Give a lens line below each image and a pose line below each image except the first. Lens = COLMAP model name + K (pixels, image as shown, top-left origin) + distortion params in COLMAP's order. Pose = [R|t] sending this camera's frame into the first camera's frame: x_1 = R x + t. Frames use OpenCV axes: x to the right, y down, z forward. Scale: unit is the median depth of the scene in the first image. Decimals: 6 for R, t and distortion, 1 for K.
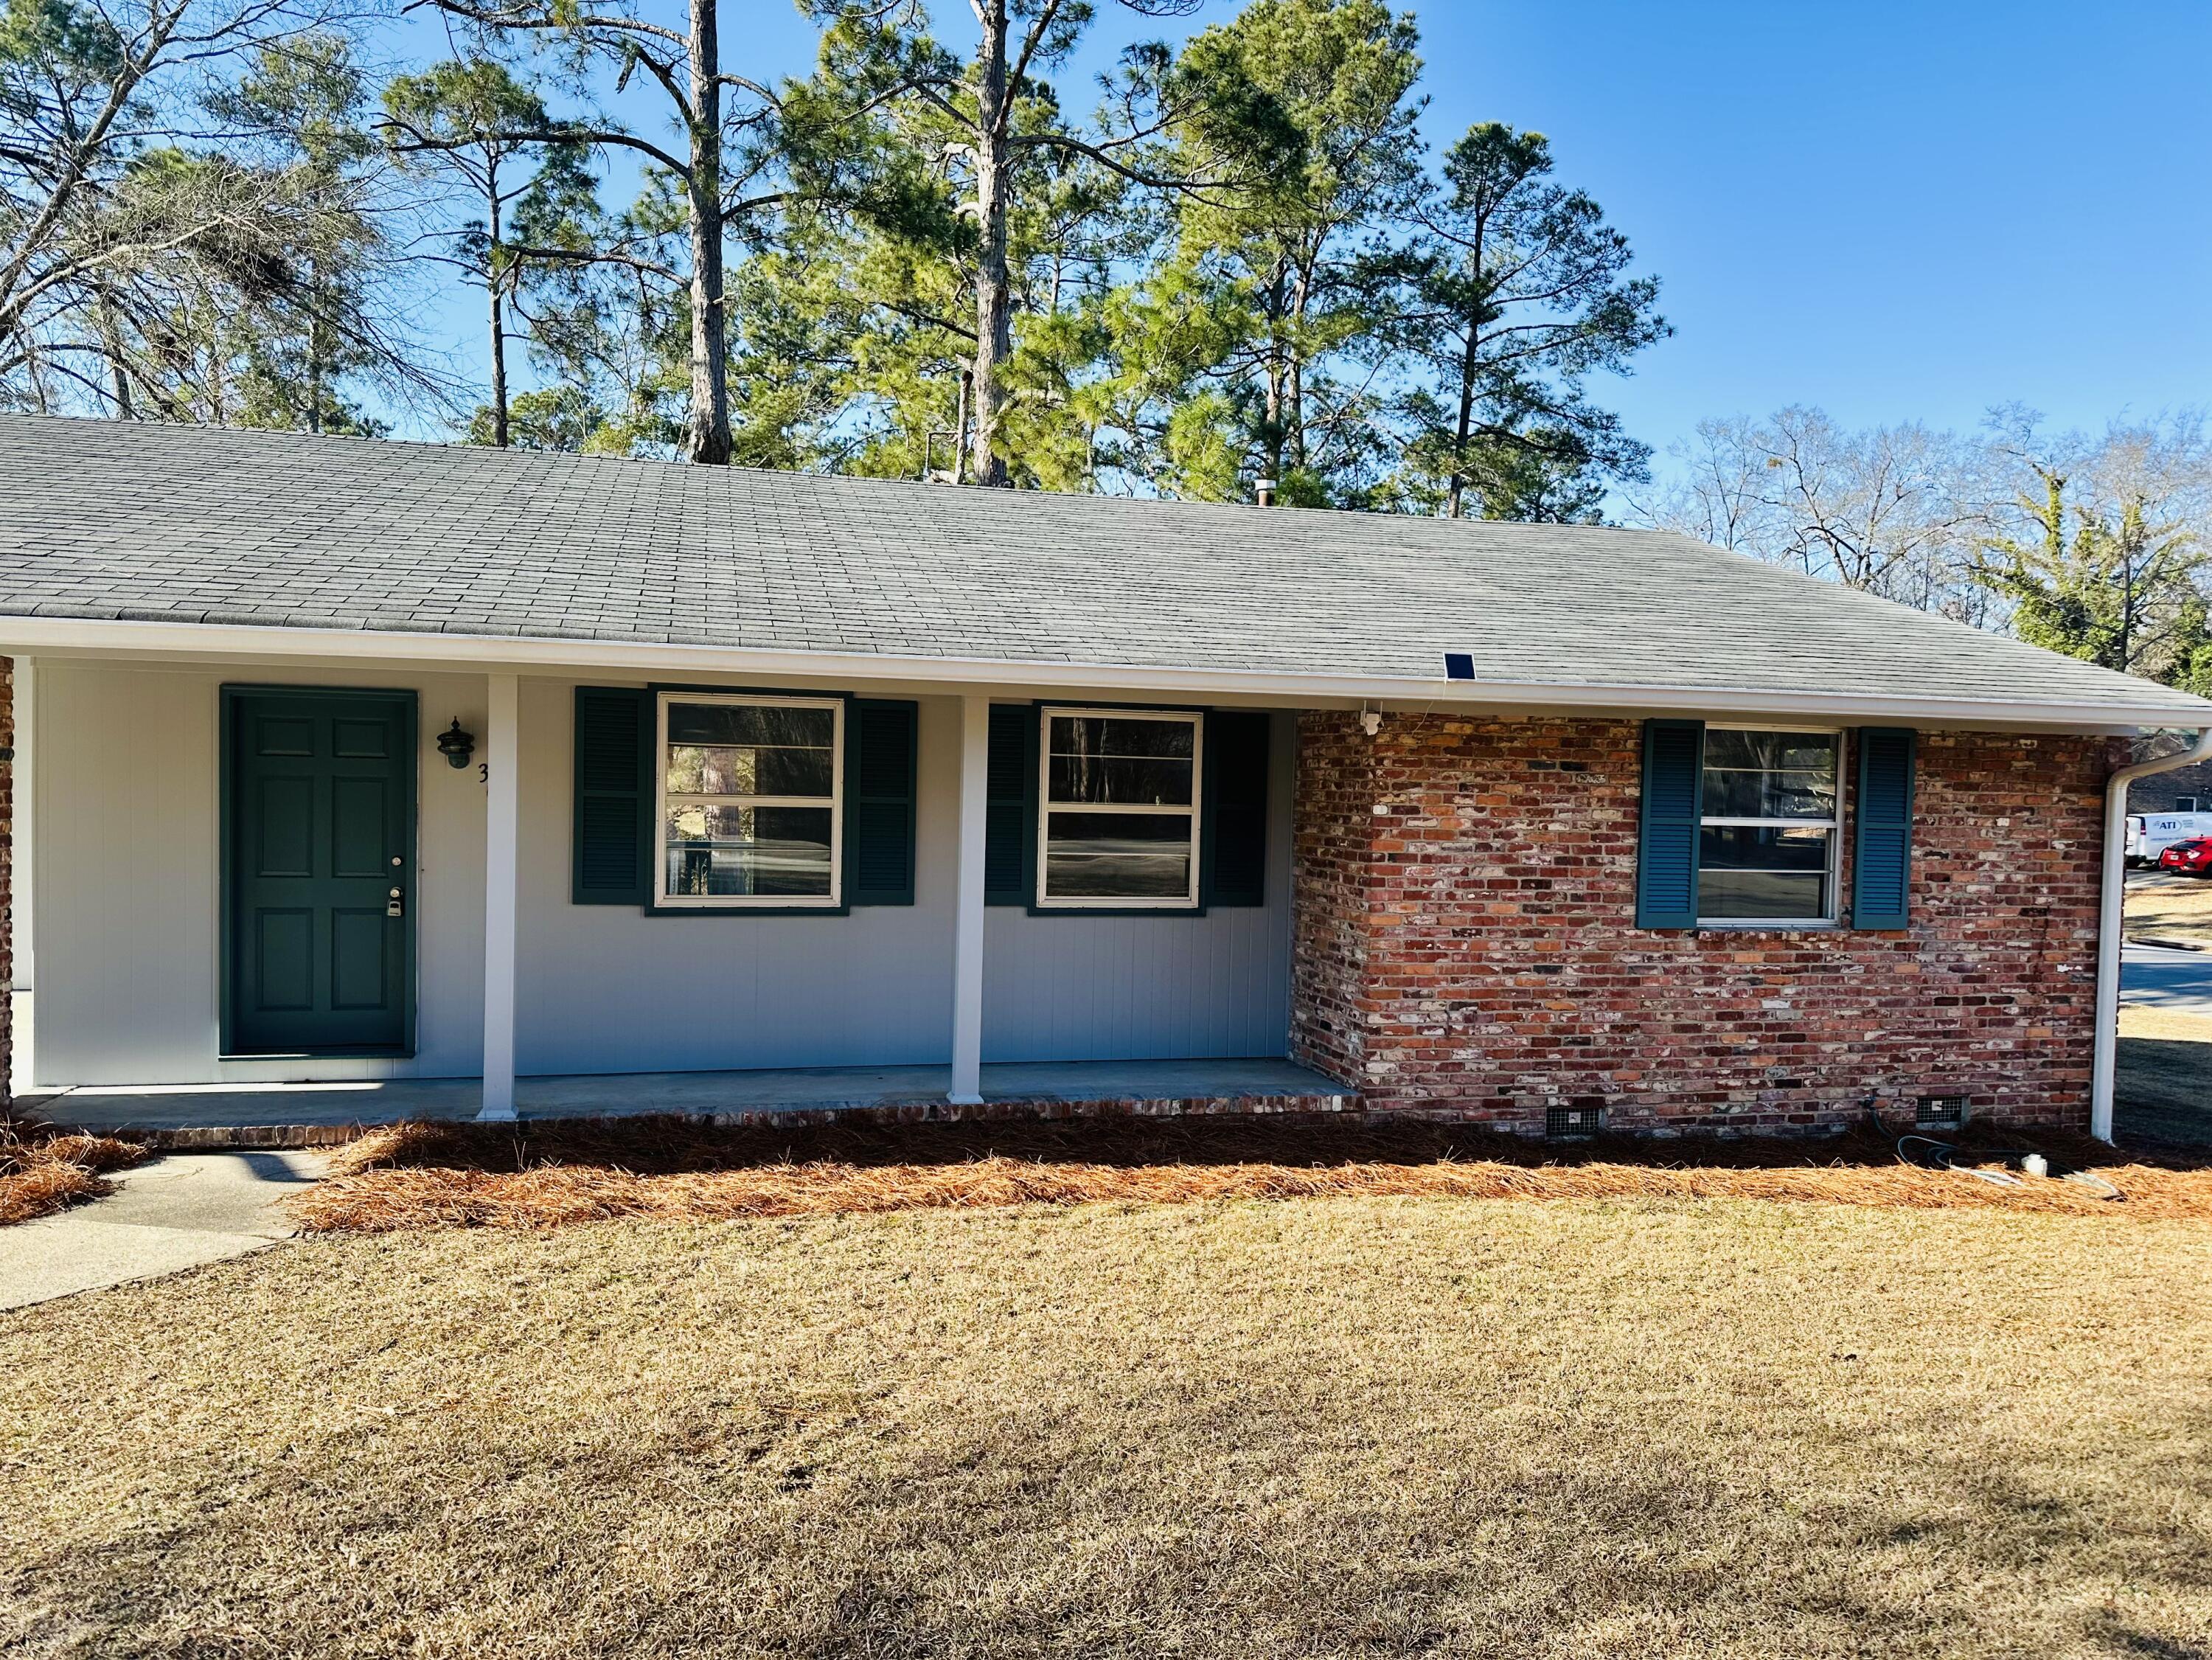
lens RADIAL K [[1576.9, 0, 1106.0], [0, 1576.9, 830.0], [0, 0, 1]] dist [0.146547, -0.265941]
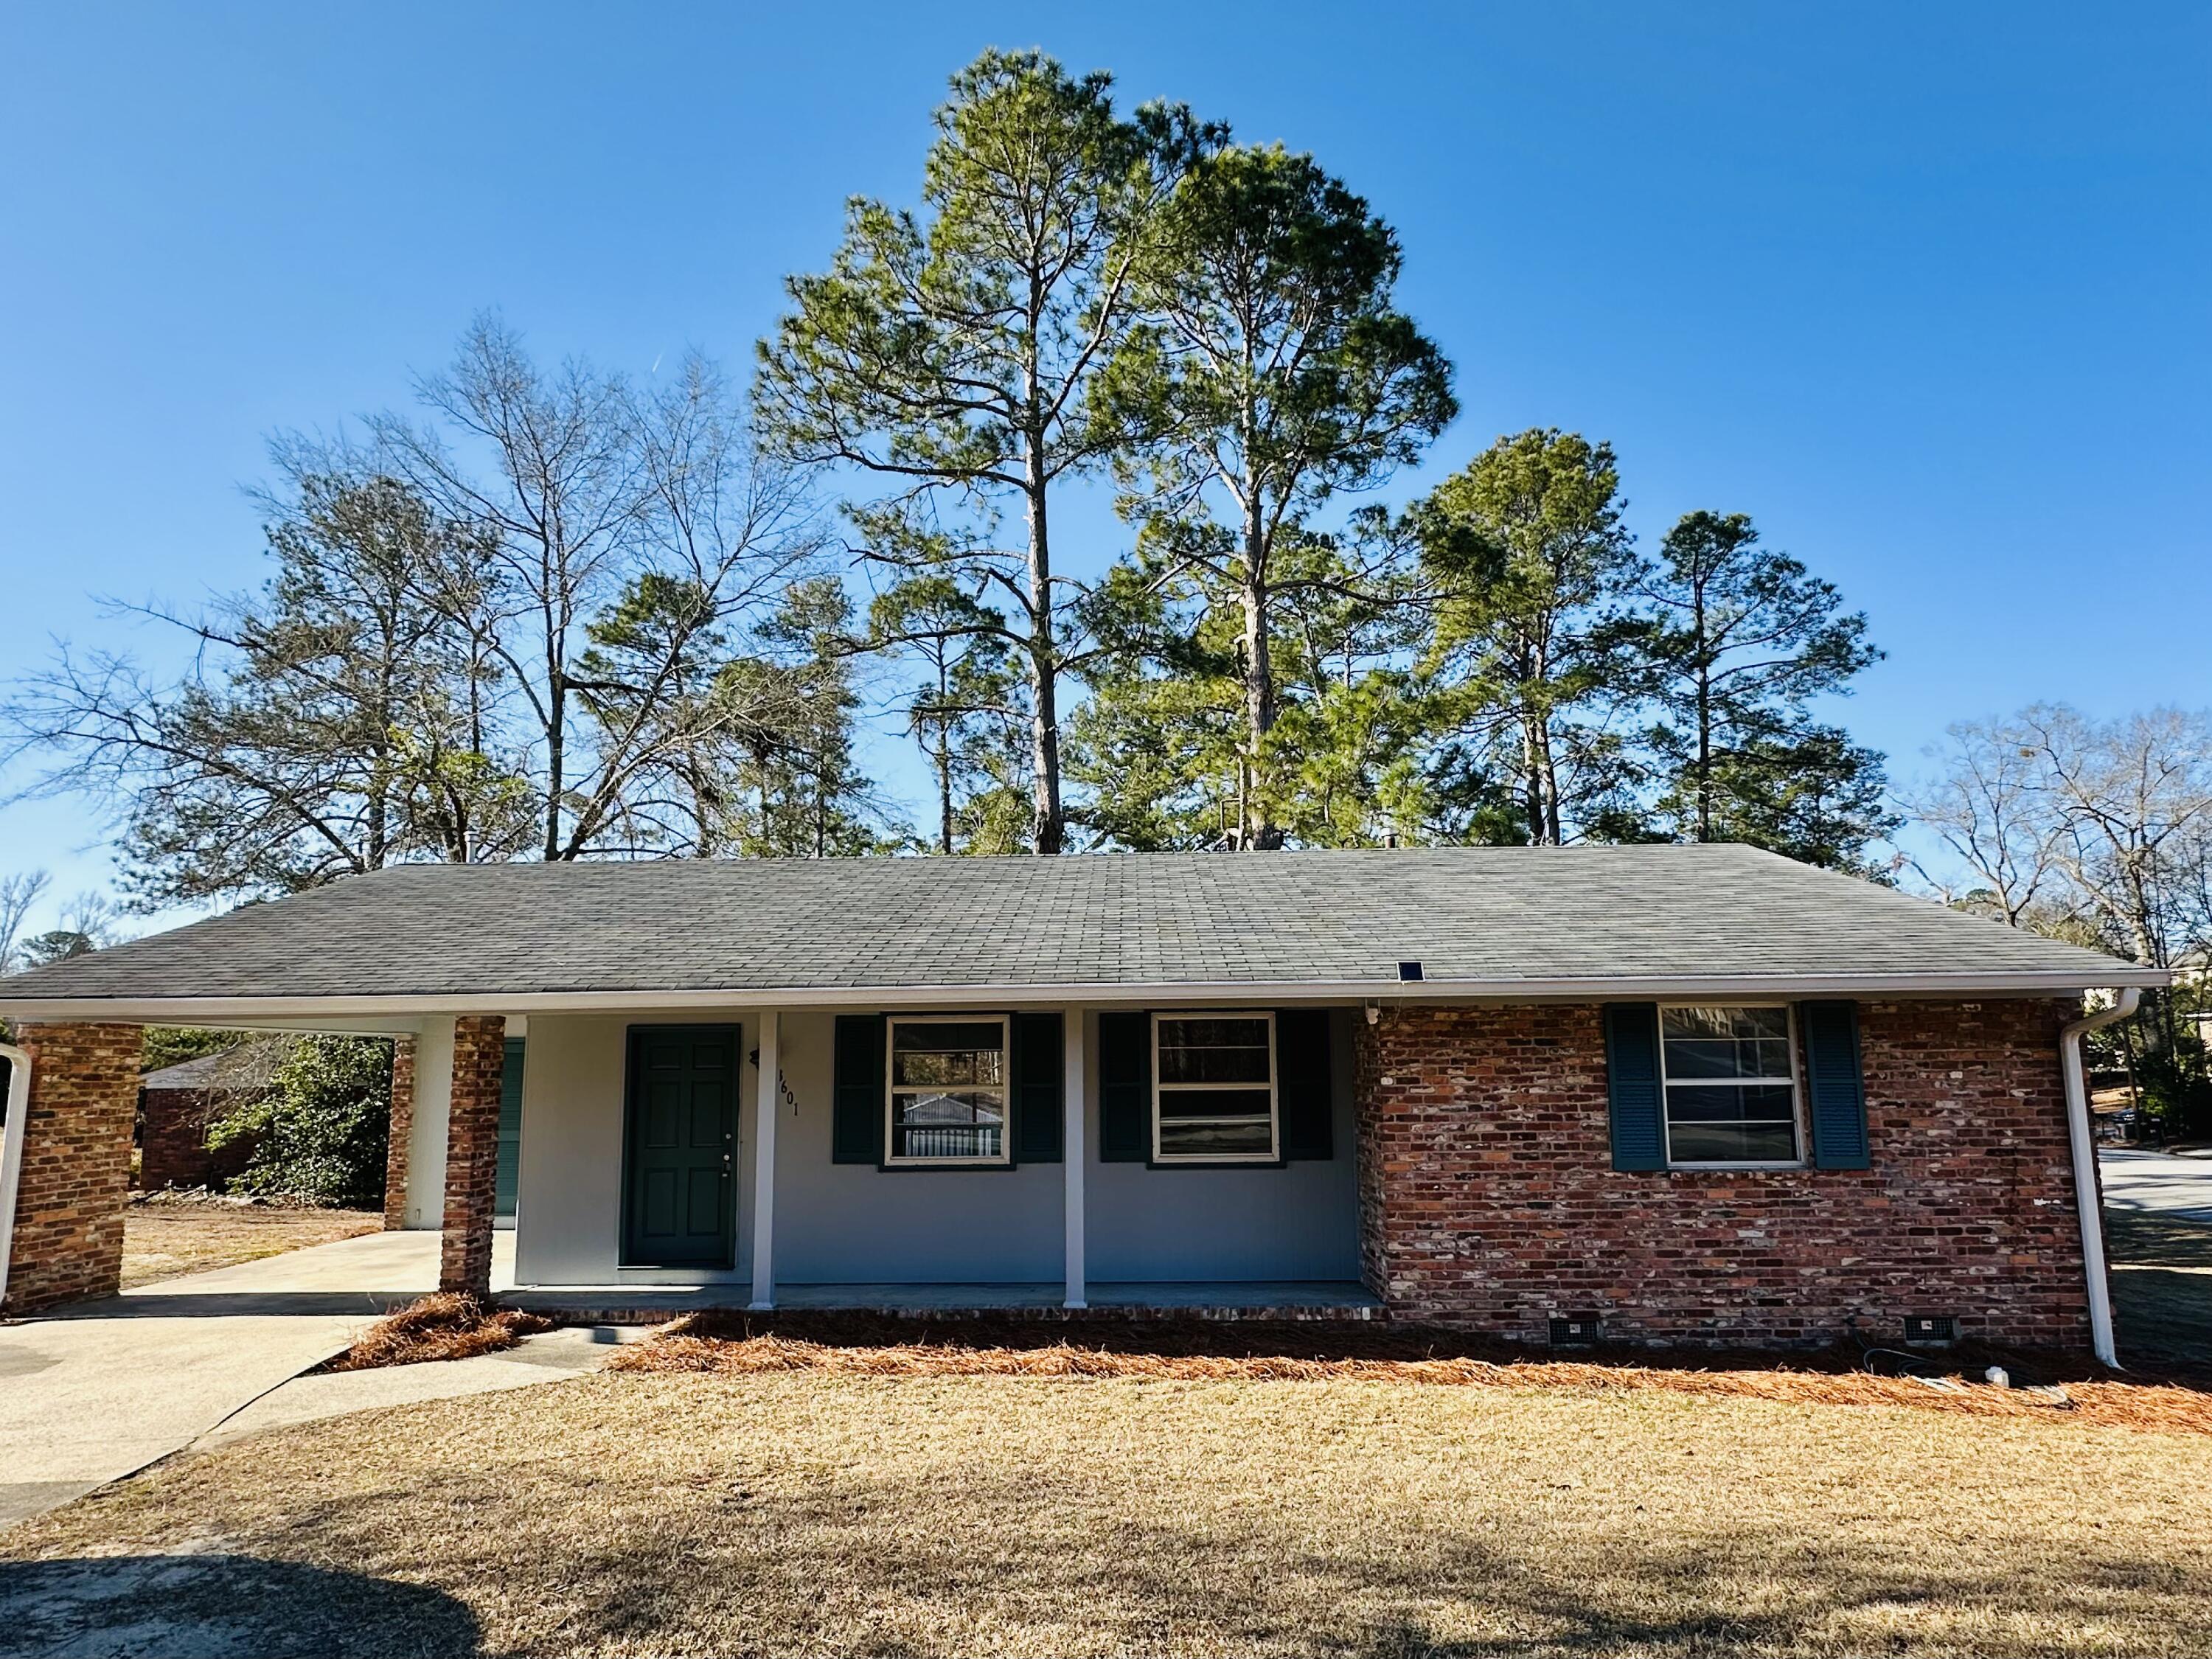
lens RADIAL K [[1325.2, 0, 1105.7], [0, 1325.2, 866.4], [0, 0, 1]] dist [-0.001840, -0.001763]
pose [[0.960427, -0.076230, -0.267897, 0.233333], [0.025599, 0.981907, -0.187628, 0.011357], [0.277353, 0.173345, 0.945001, -0.121367]]
